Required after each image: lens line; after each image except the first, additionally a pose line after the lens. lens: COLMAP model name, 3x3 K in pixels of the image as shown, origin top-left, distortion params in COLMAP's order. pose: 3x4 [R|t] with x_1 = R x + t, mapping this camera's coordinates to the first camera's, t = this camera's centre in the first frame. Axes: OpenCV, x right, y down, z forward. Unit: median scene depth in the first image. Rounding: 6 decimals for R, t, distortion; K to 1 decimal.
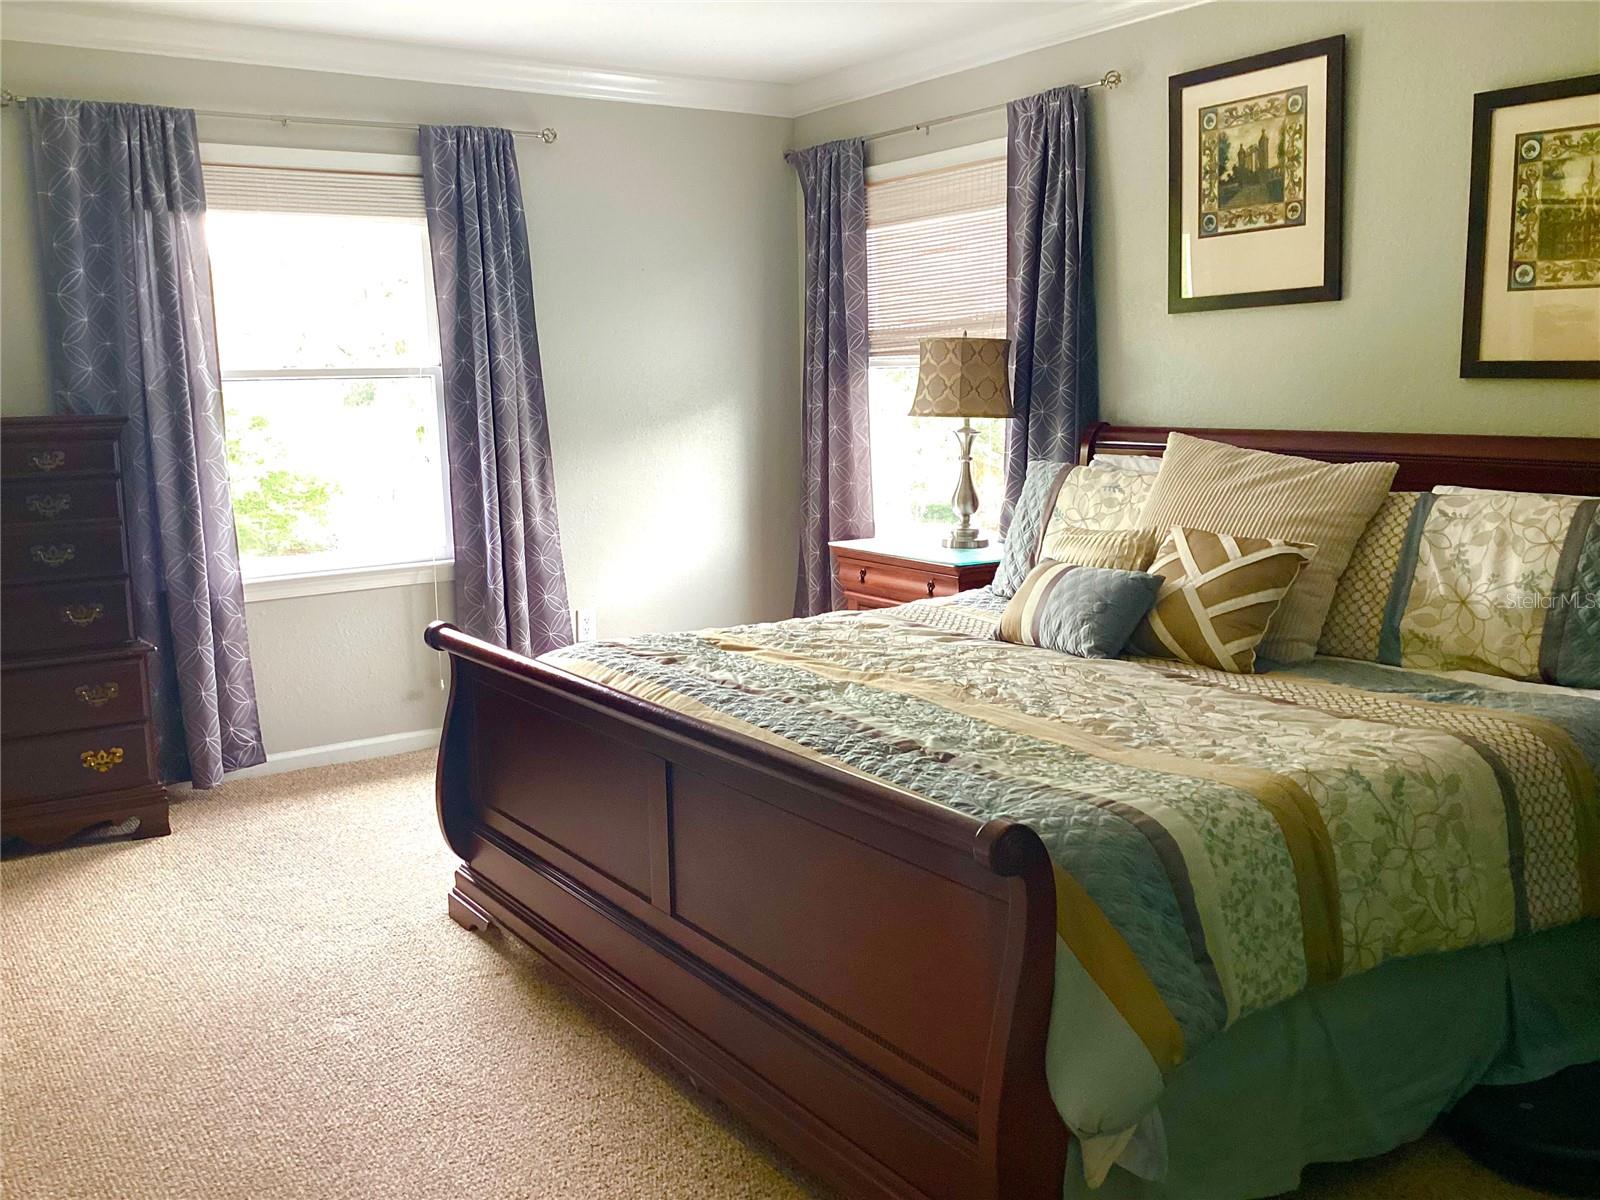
lens RADIAL K [[1456.2, 0, 800.0], [0, 1456.2, 600.0], [0, 0, 1]] dist [0.079724, -0.135687]
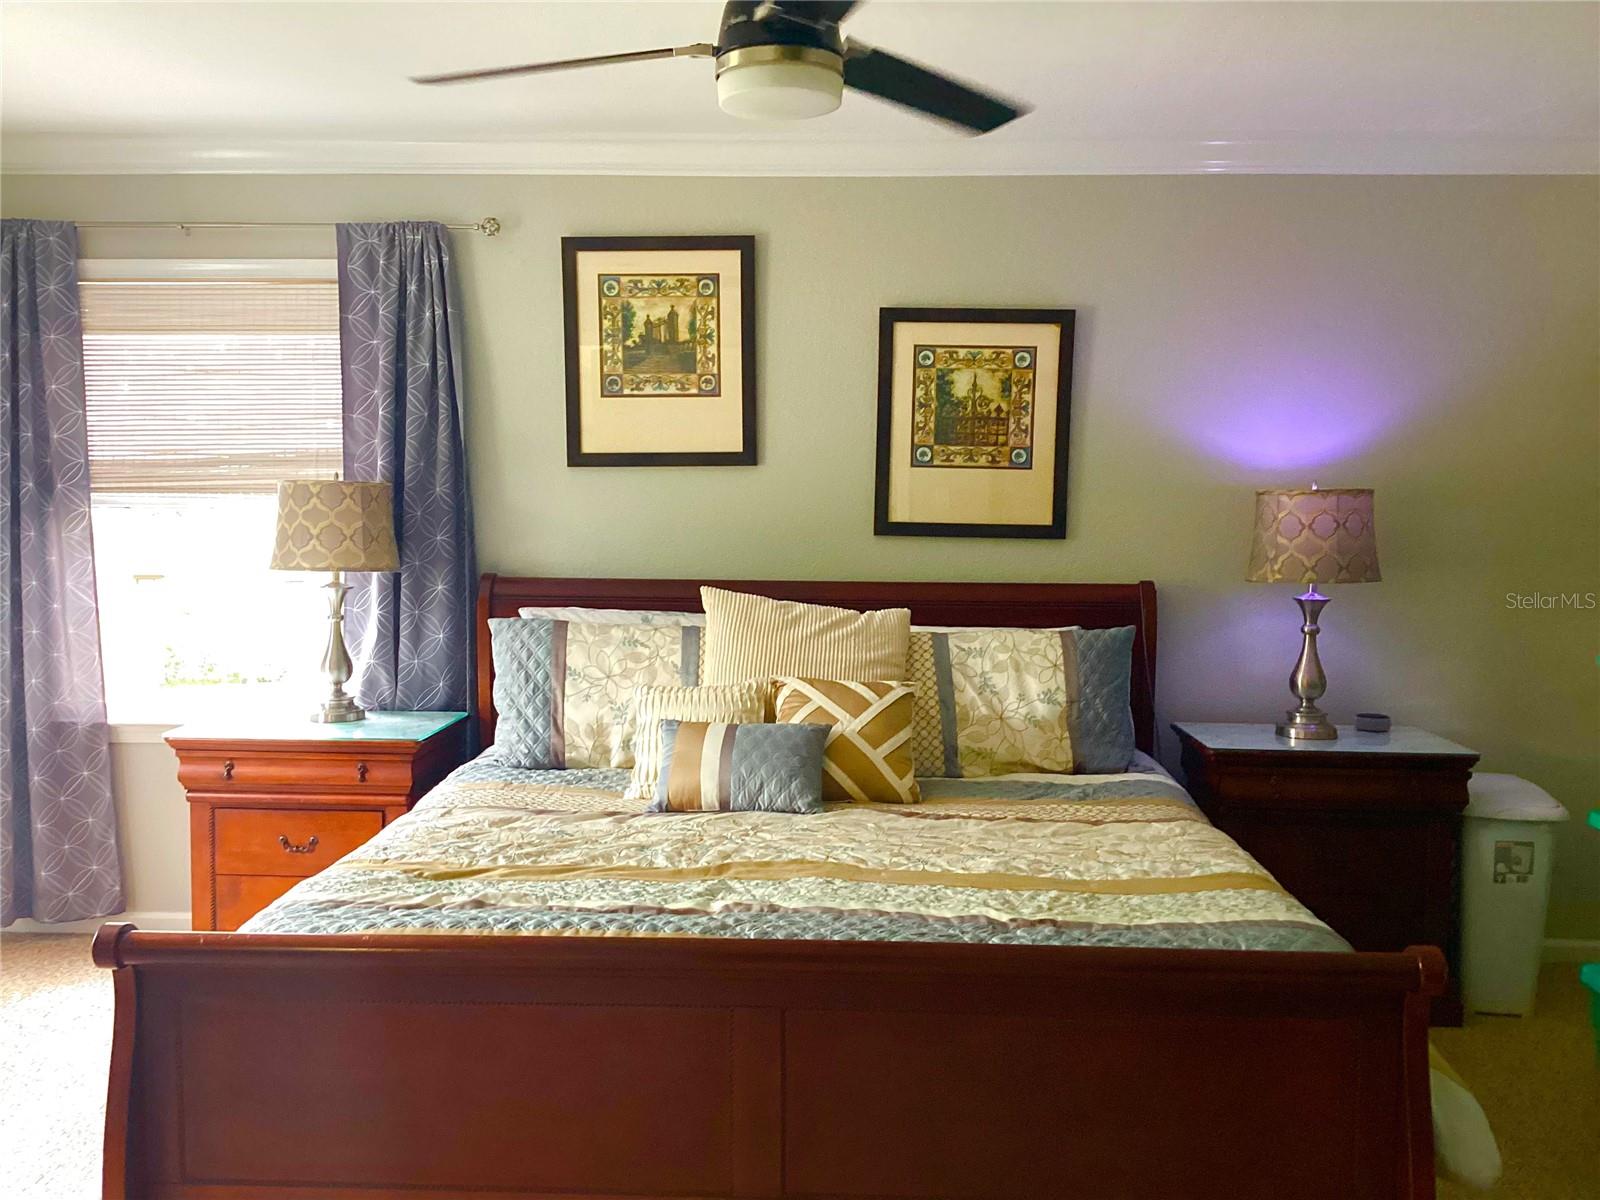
lens RADIAL K [[1428.3, 0, 800.0], [0, 1428.3, 600.0], [0, 0, 1]] dist [0.084189, -0.004841]
pose [[0.599533, -0.042028, 0.799246, -0.493732], [0.104743, 0.994152, -0.026293, -0.067715], [-0.793466, 0.099479, 0.600429, 0.319687]]
